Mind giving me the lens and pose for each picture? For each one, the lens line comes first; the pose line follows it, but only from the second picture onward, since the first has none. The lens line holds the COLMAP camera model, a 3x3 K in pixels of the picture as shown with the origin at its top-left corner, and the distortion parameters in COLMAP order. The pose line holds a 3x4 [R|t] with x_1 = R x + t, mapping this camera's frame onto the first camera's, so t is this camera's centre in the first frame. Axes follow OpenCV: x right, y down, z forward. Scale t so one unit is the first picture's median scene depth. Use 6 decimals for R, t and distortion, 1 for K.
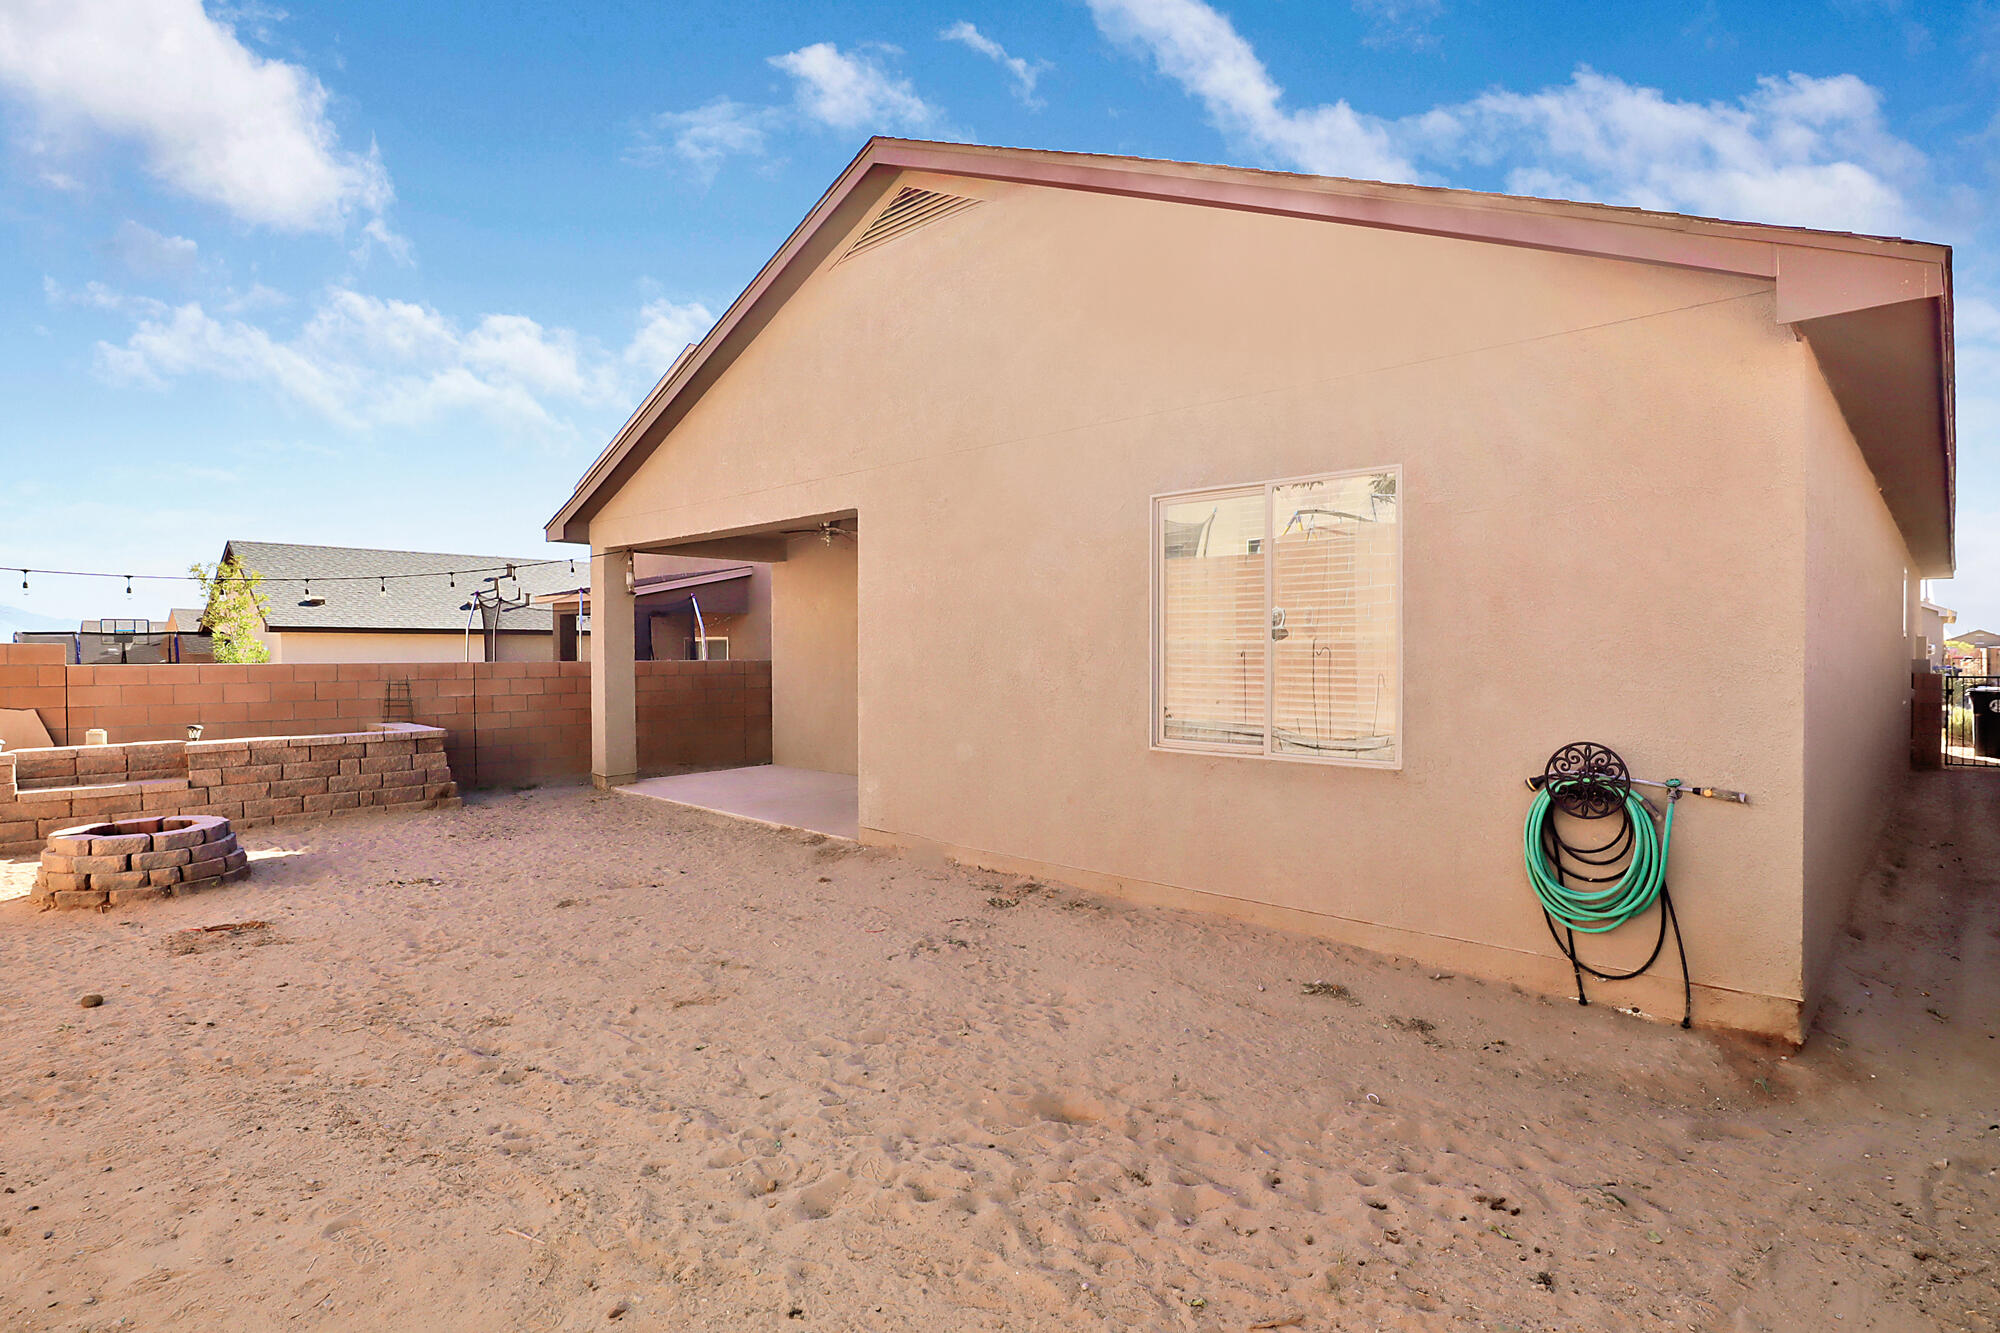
lens RADIAL K [[1001.6, 0, 1000.0], [0, 1001.6, 666.5], [0, 0, 1]] dist [-0.030193, 0.000653]
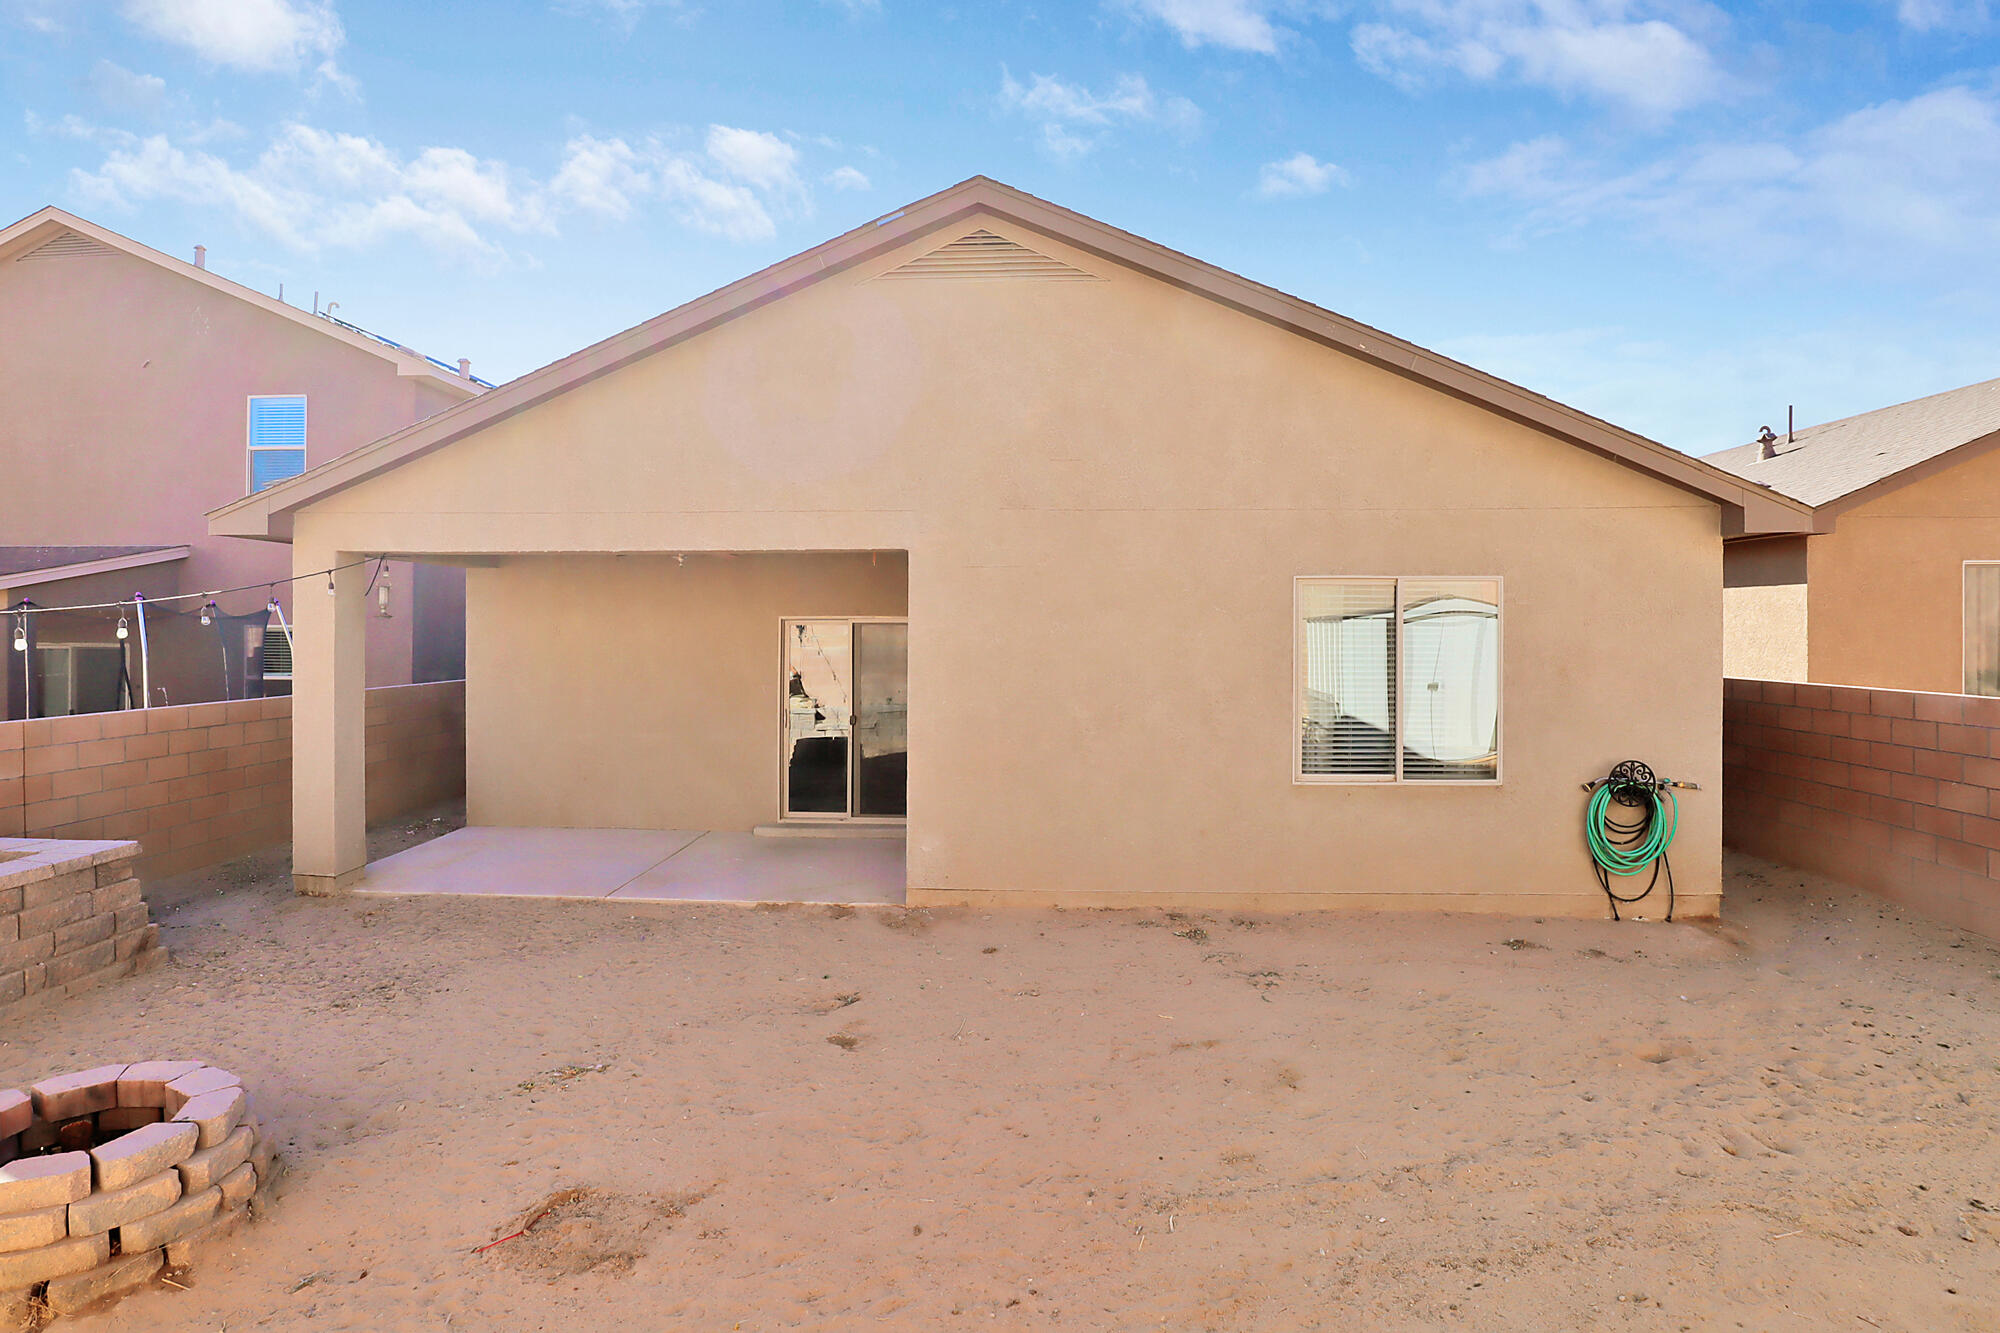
lens RADIAL K [[1010.6, 0, 1025.9], [0, 1010.6, 649.7], [0, 0, 1]] dist [-0.029526, 0.000222]
pose [[0.755661, -0.013100, 0.654832, -0.901410], [0.009261, 0.999914, 0.009316, -0.095344], [-0.654897, -0.000975, 0.755717, 0.290045]]
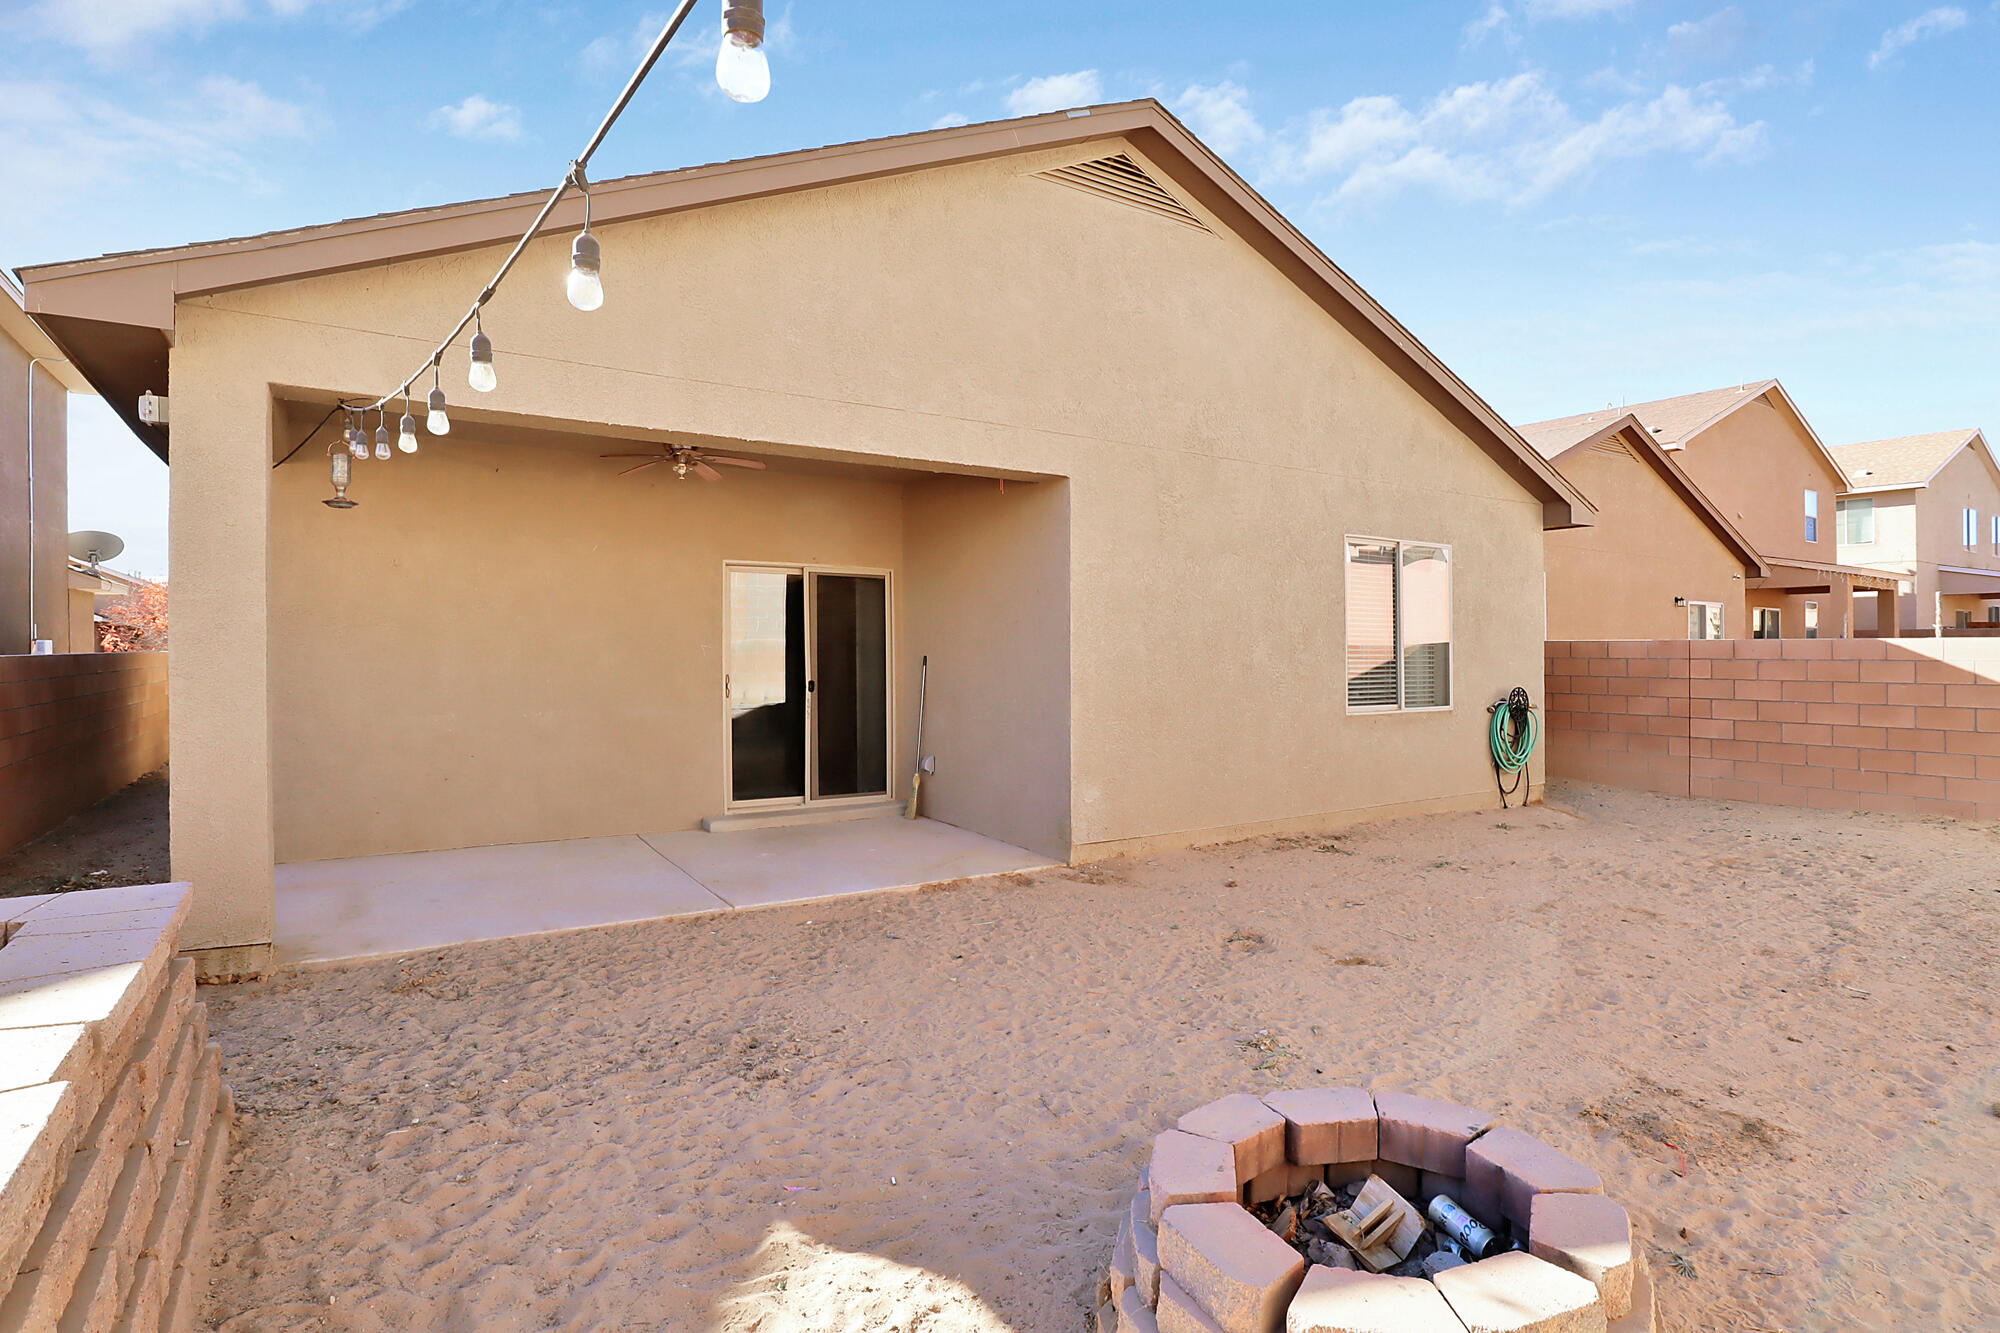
lens RADIAL K [[1001.6, 0, 1000.0], [0, 1001.6, 666.5], [0, 0, 1]] dist [-0.030193, 0.000653]
pose [[0.237796, -0.014137, 0.971212, -1.324843], [0.011208, 0.999867, 0.011810, -0.006657], [-0.971251, 0.008077, 0.237922, 1.147883]]
